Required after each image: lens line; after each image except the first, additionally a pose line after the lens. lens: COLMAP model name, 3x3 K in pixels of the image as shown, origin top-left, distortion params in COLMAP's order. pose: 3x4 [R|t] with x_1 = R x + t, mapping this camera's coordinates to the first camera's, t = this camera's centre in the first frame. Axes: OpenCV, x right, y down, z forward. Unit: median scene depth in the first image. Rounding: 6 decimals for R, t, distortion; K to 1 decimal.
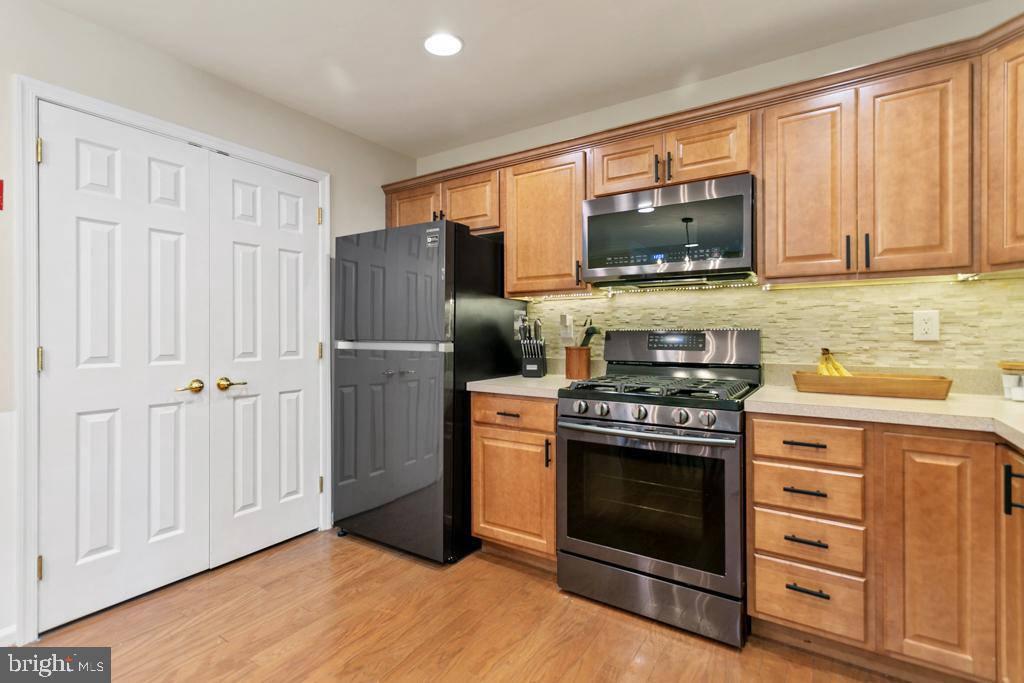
lens RADIAL K [[472.3, 0, 511.8], [0, 472.3, 338.7], [0, 0, 1]] dist [-0.017210, 0.000072]
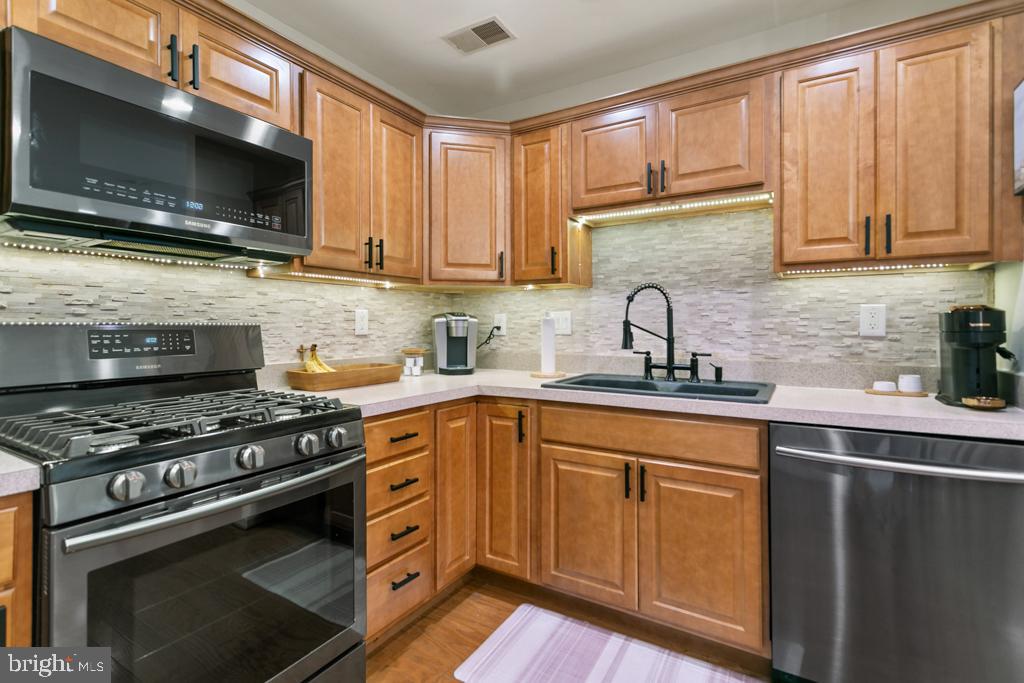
lens RADIAL K [[488.6, 0, 505.8], [0, 488.6, 323.9], [0, 0, 1]] dist [0.001822, 0.000521]
pose [[-0.028914, 0.006775, 0.999559, -0.337794], [0.009829, 0.999931, -0.006494, -0.011059], [-0.999534, 0.009636, -0.028979, 0.600708]]
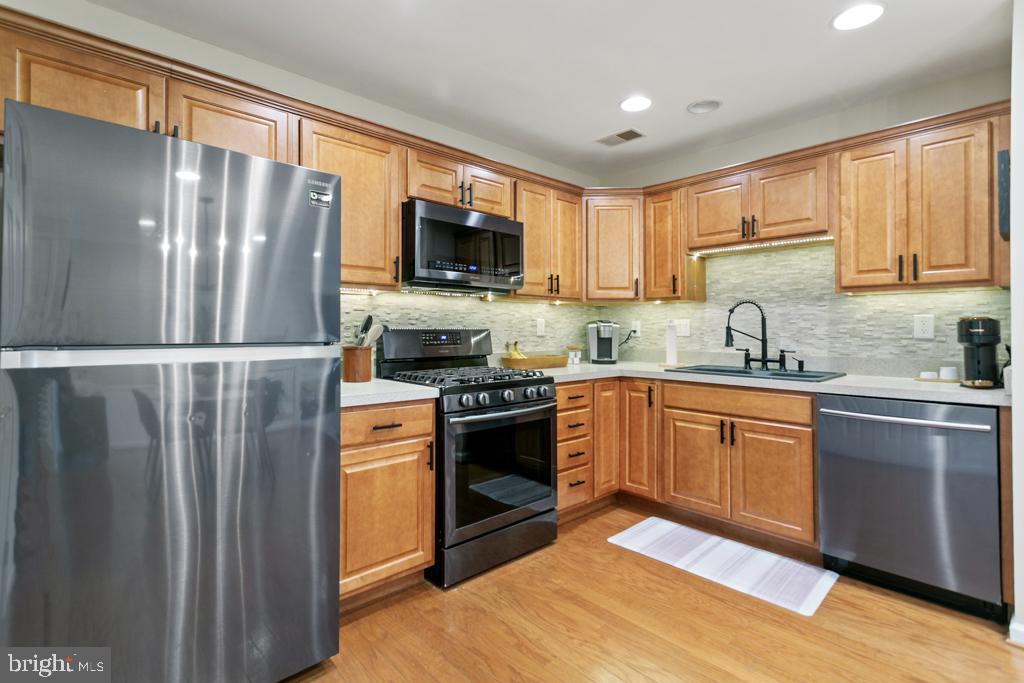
lens RADIAL K [[488.6, 0, 505.8], [0, 488.6, 323.9], [0, 0, 1]] dist [0.001822, 0.000521]
pose [[0.240552, 0.012916, 0.970550, -0.871882], [0.006963, 0.999863, -0.015031, -0.012828], [-0.970611, 0.010373, 0.240429, 0.609797]]
